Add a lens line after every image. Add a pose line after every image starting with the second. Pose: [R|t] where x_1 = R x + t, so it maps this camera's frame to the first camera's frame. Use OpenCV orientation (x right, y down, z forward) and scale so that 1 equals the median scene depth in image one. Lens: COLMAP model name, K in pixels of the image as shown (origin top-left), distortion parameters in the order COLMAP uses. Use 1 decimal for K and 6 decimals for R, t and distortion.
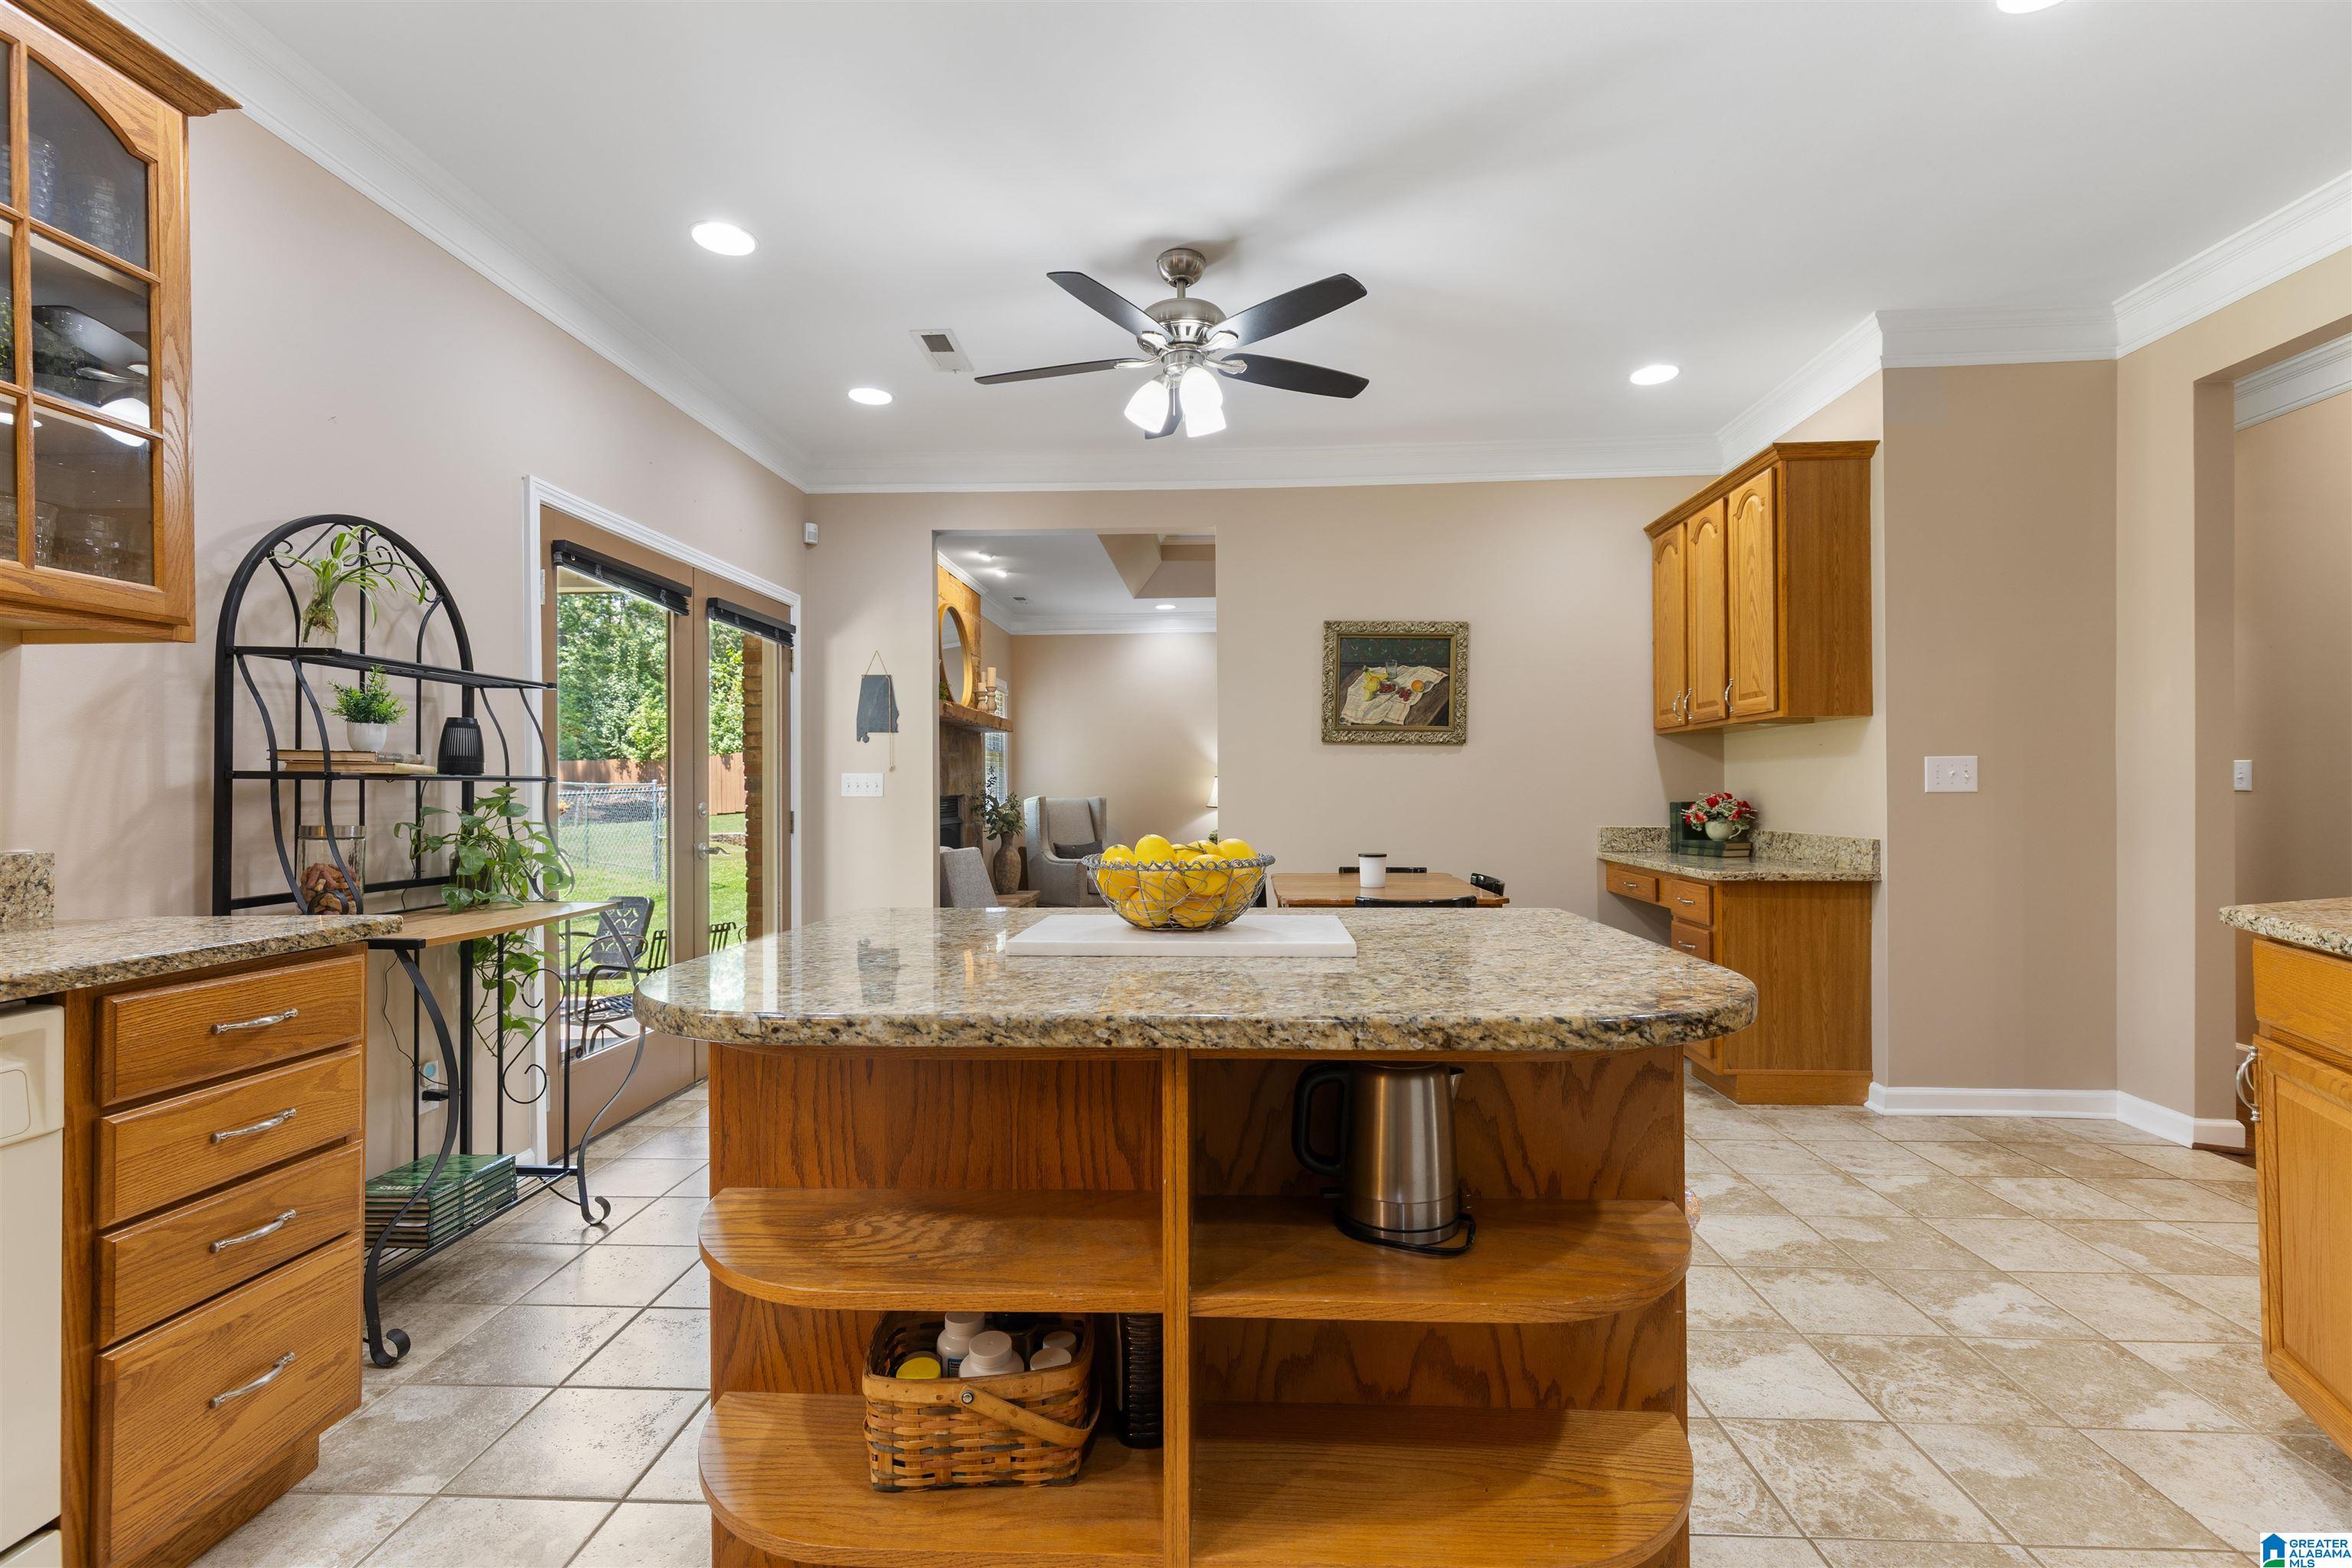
lens RADIAL K [[1058.4, 0, 1179.1], [0, 1058.4, 788.8], [0, 0, 1]] dist [0.007562, -0.001369]
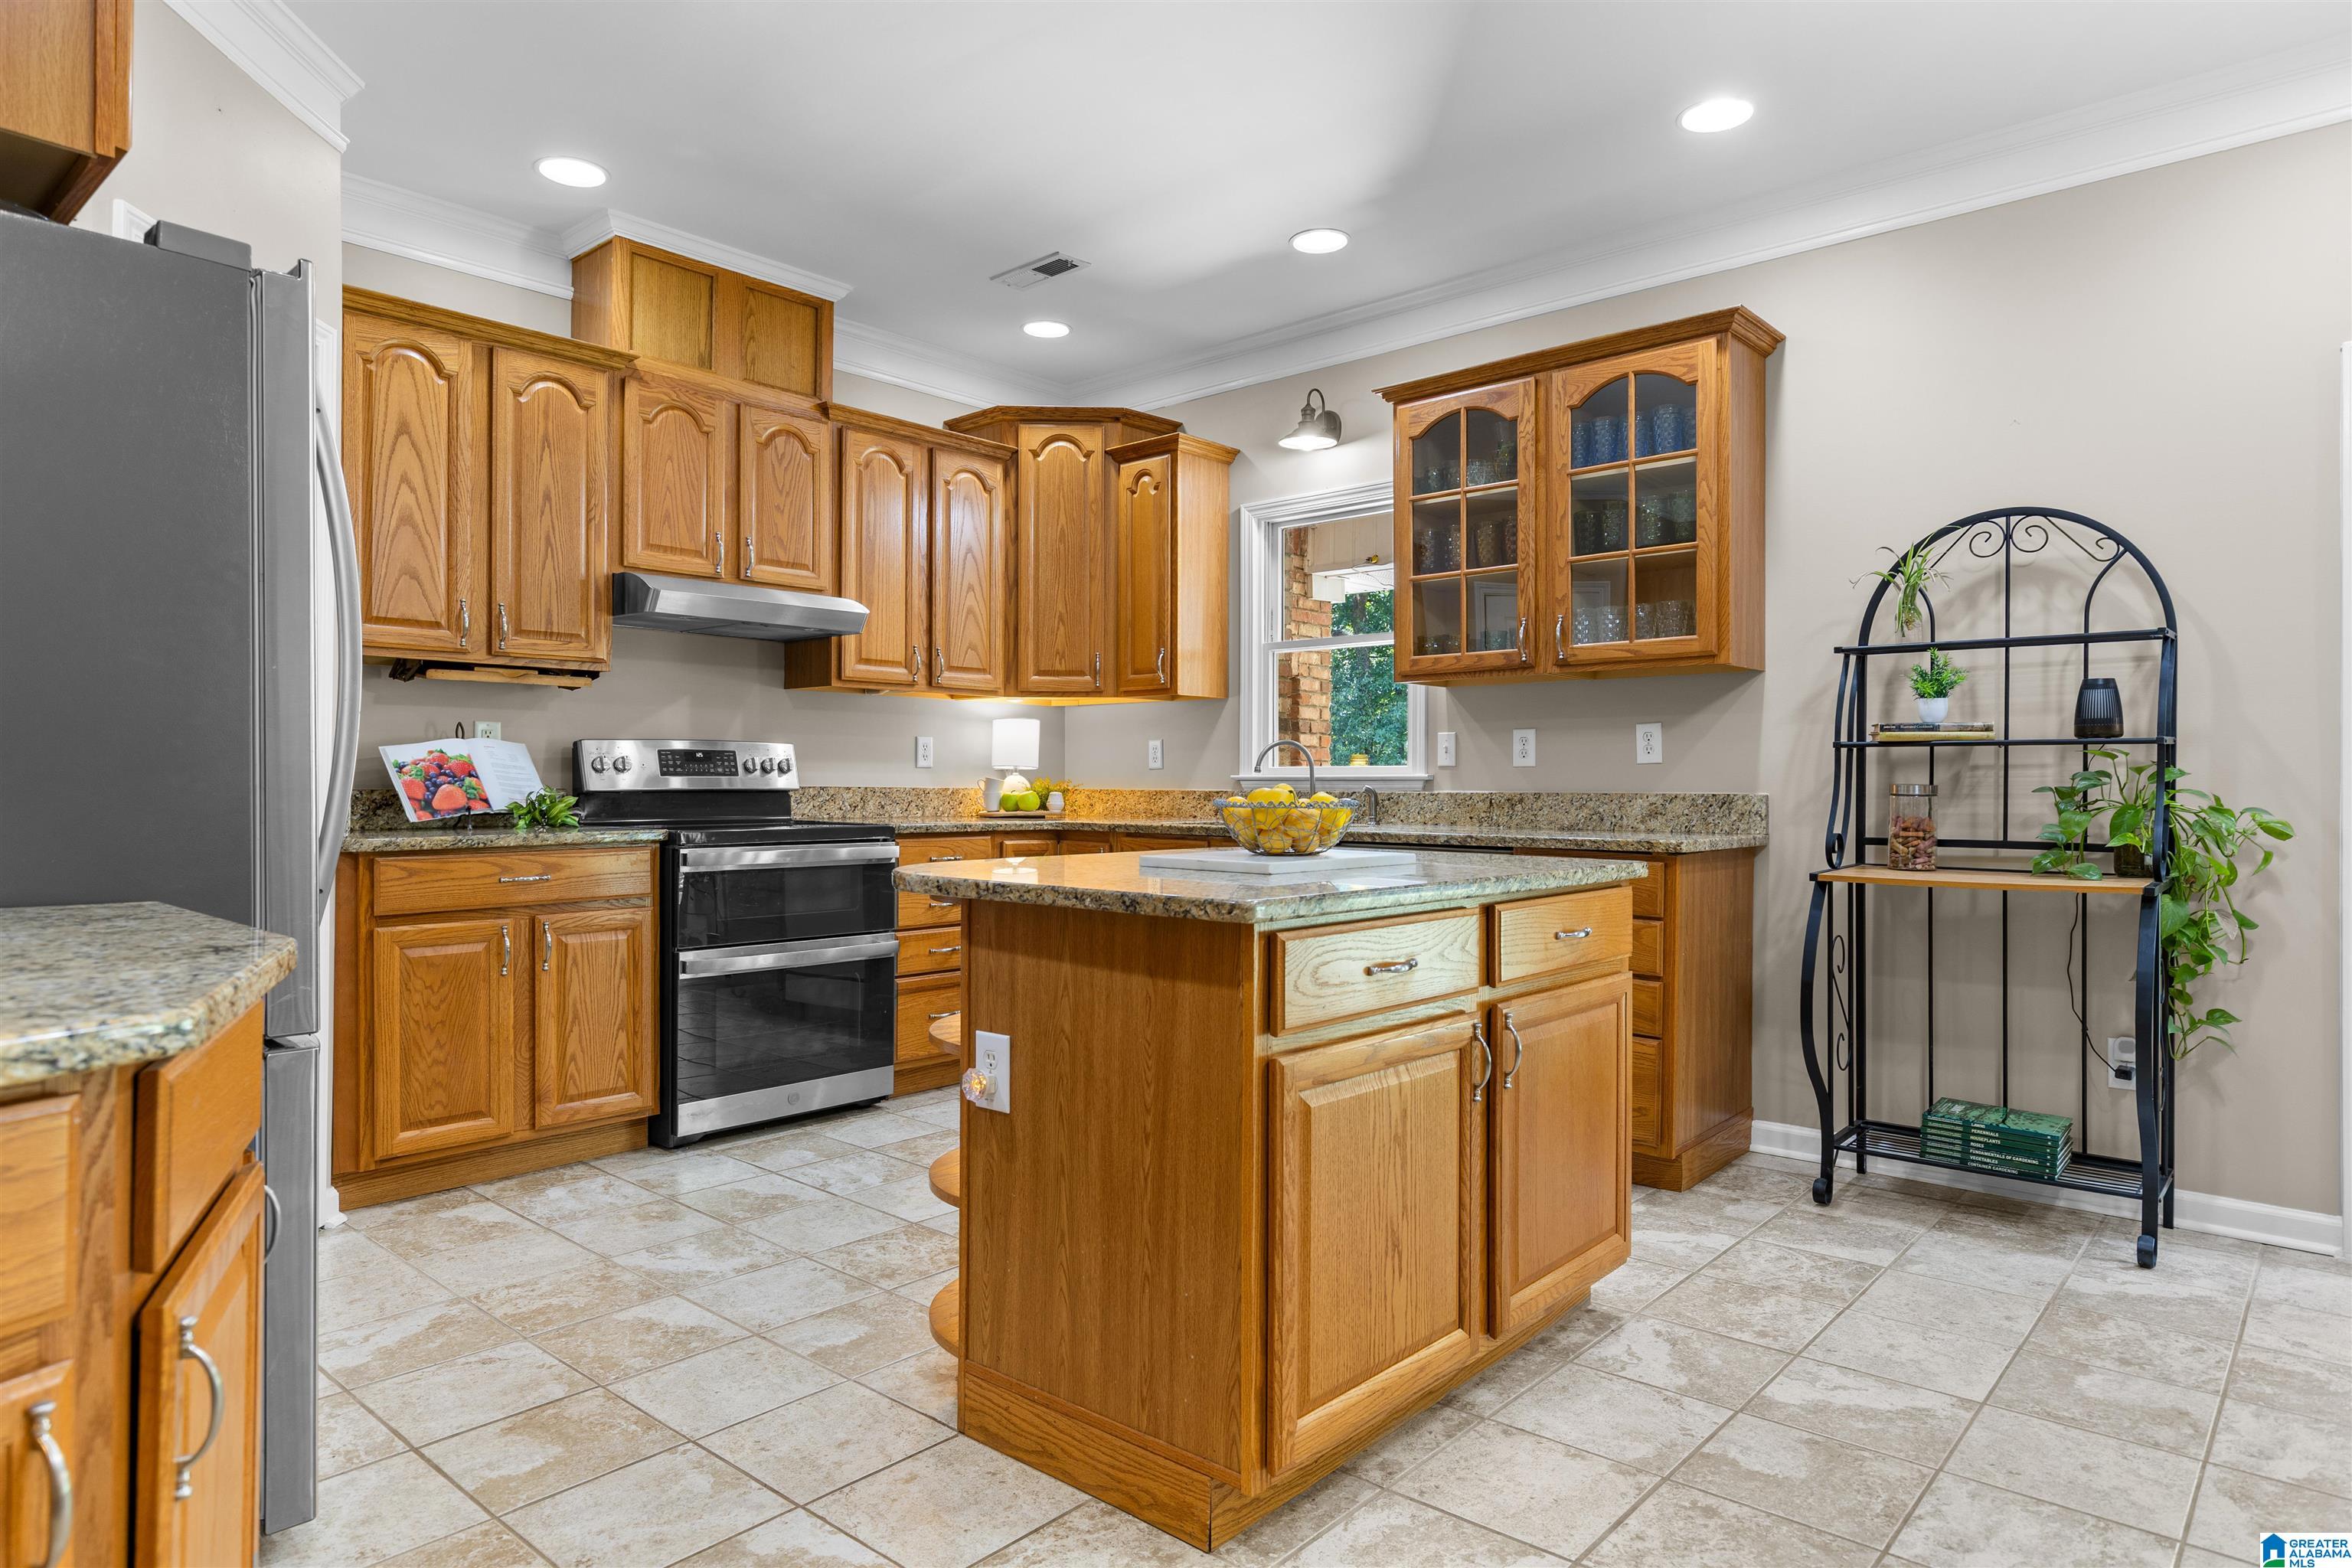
lens RADIAL K [[1372.3, 0, 1176.8], [0, 1372.3, 785.3], [0, 0, 1]] dist [0.006655, -0.005703]
pose [[-0.623404, 0.006781, -0.781870, 0.674192], [0.001626, 0.999971, 0.007375, 0.015846], [0.781898, 0.003326, -0.623397, 0.931281]]
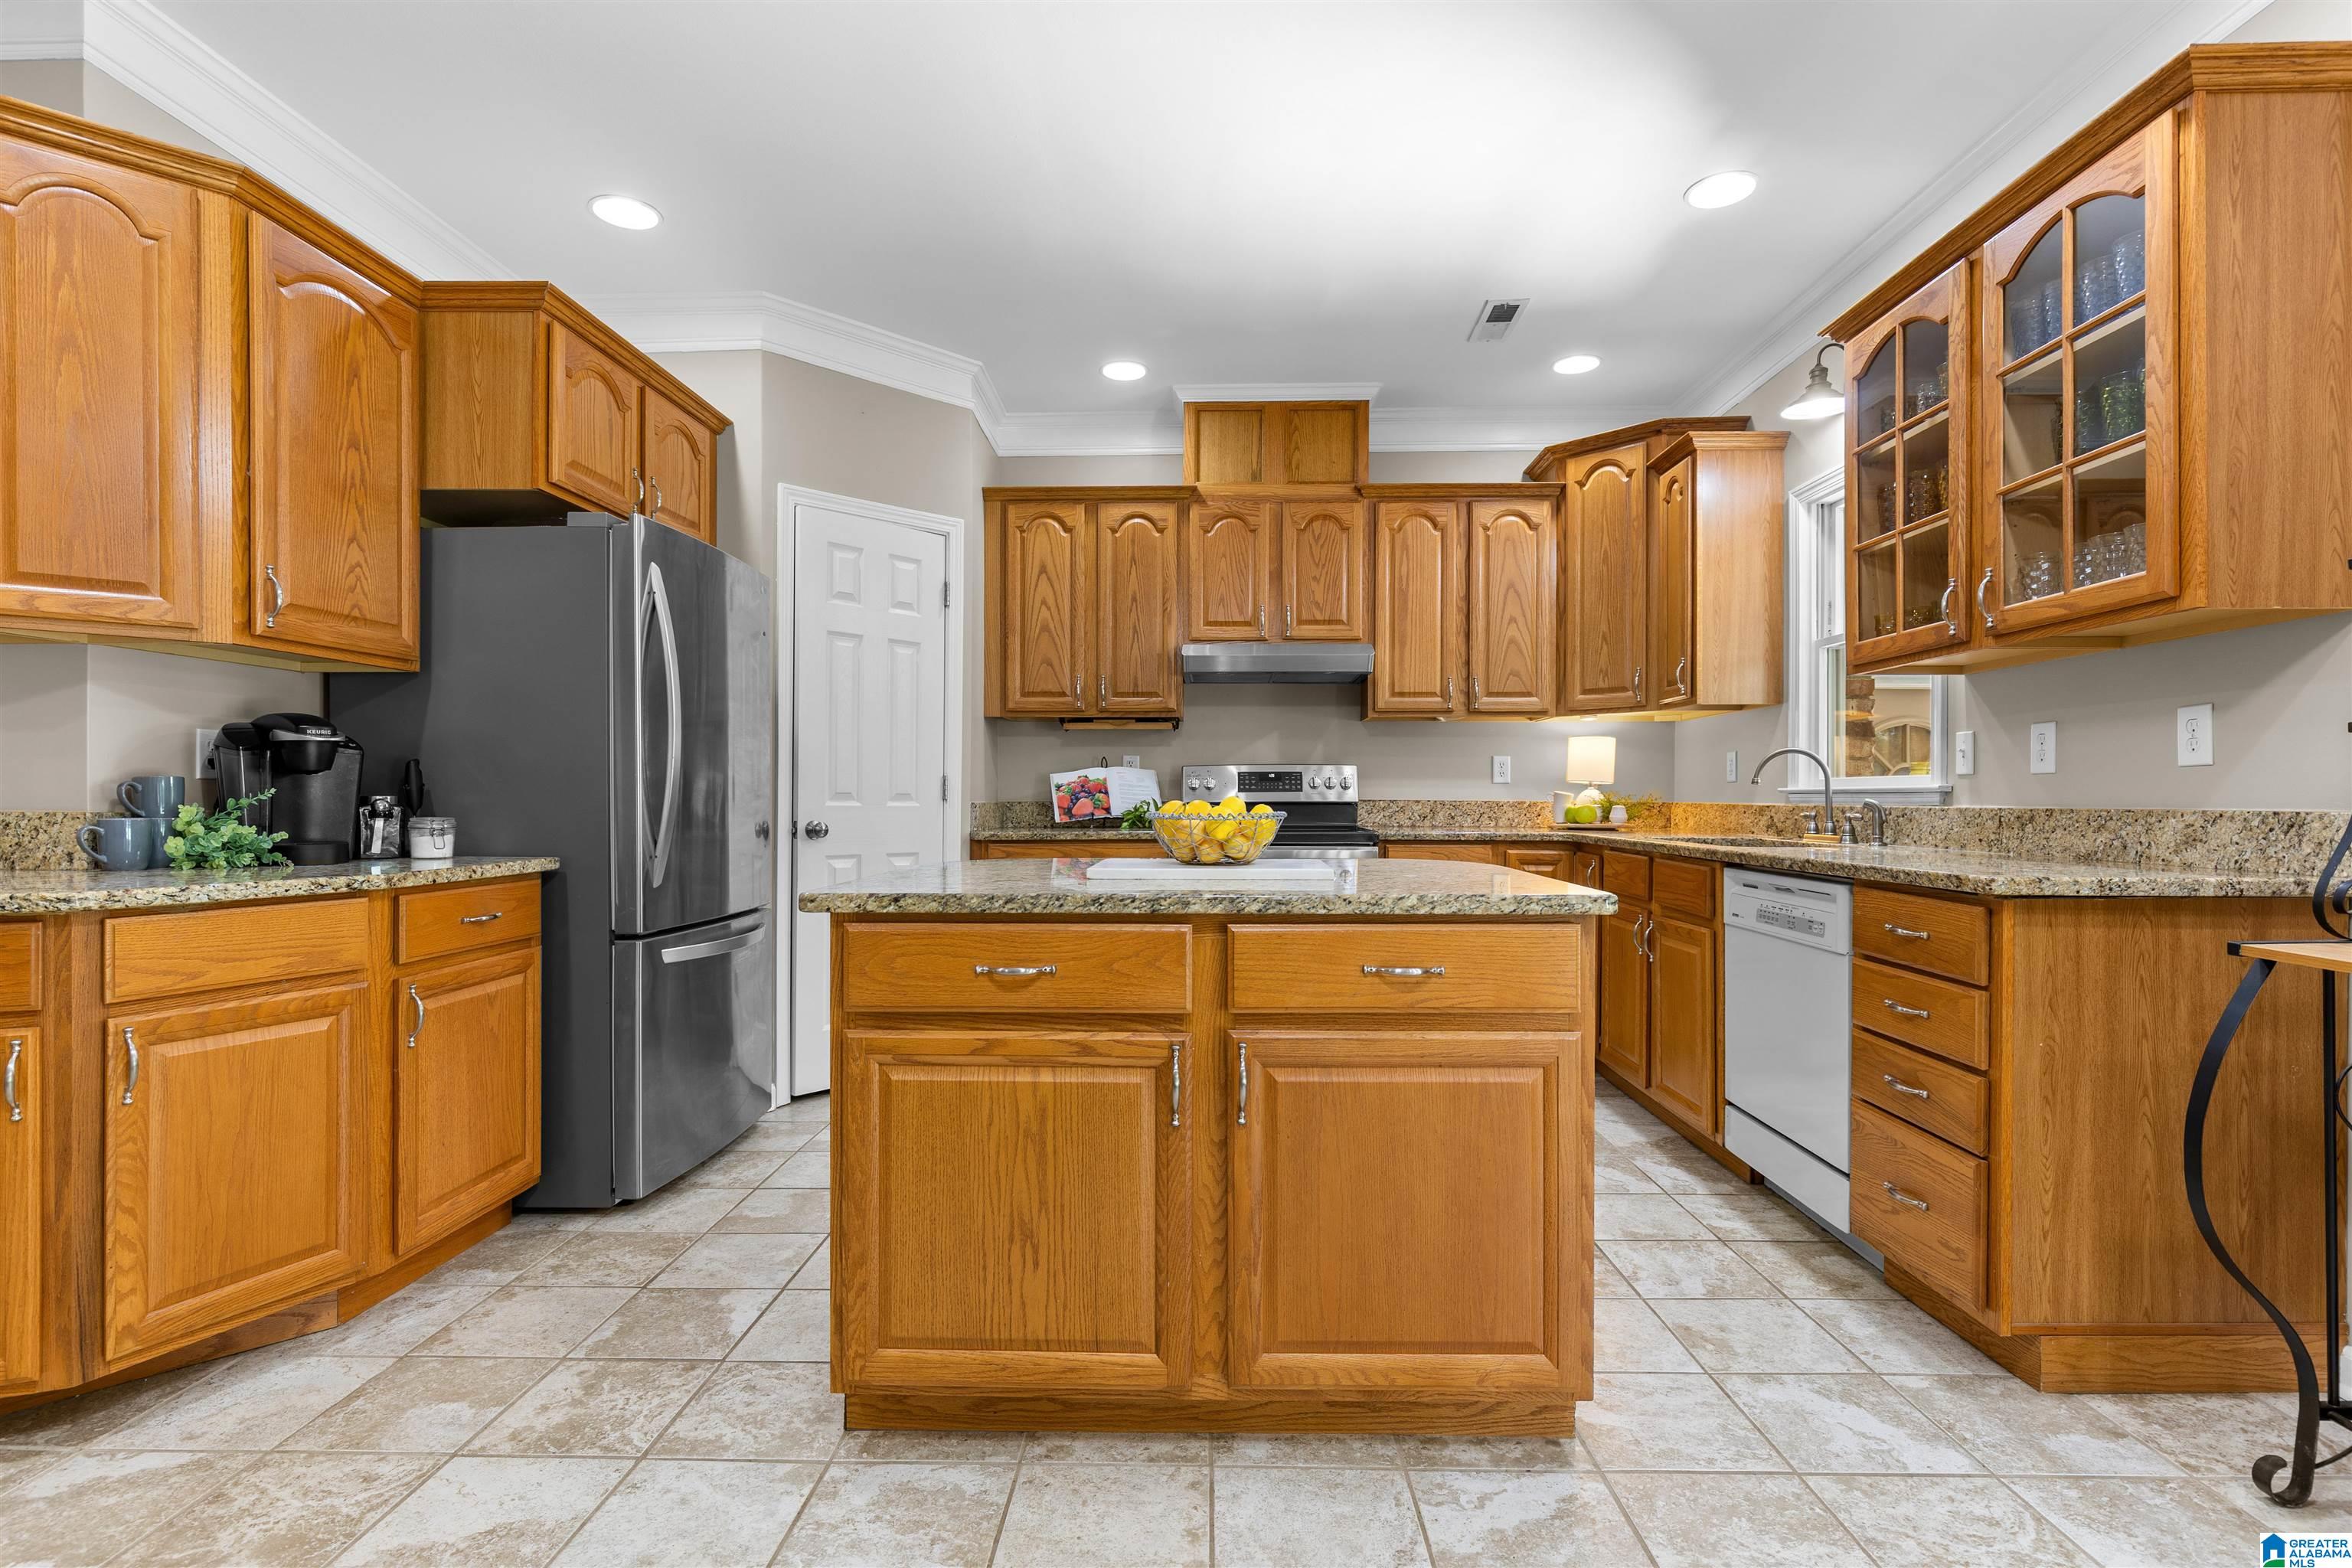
lens RADIAL K [[1111.7, 0, 1181.4], [0, 1111.7, 798.9], [0, 0, 1]] dist [-0.000149, -0.000480]
pose [[-0.999573, 0.006387, -0.028512, 0.041358], [0.006315, 0.999977, 0.002625, 0.020744], [0.028528, 0.002443, -0.999590, 1.159959]]
